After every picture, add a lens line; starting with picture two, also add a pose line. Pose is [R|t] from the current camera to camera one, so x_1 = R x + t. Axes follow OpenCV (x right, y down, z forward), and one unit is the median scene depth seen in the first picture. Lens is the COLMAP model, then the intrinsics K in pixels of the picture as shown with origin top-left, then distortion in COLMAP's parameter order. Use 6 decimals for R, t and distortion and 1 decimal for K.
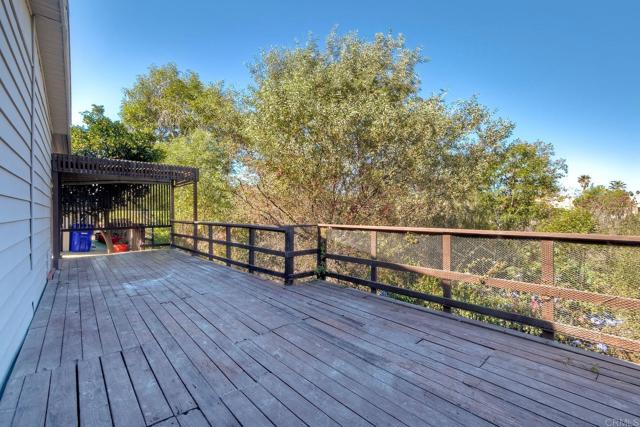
lens RADIAL K [[288.3, 0, 320.0], [0, 288.3, 210.7], [0, 0, 1]] dist [0.005609, 0.000167]
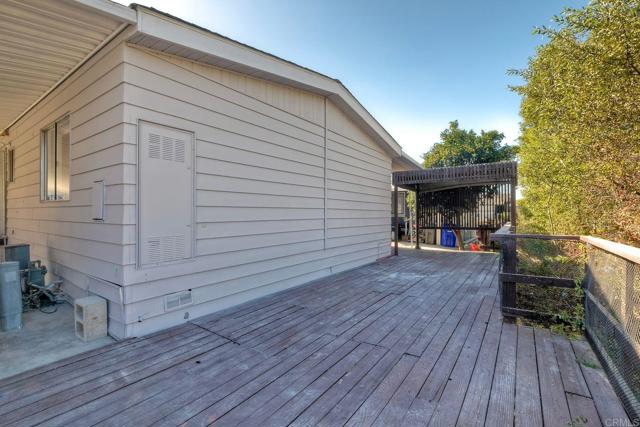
lens RADIAL K [[288.3, 0, 319.8], [0, 288.3, 212.2], [0, 0, 1]] dist [0.005609, 0.000167]
pose [[0.246632, -0.003741, -0.969102, 0.386117], [0.005954, 0.999980, -0.002345, -0.003006], [0.969091, -0.005191, 0.246649, 0.348774]]
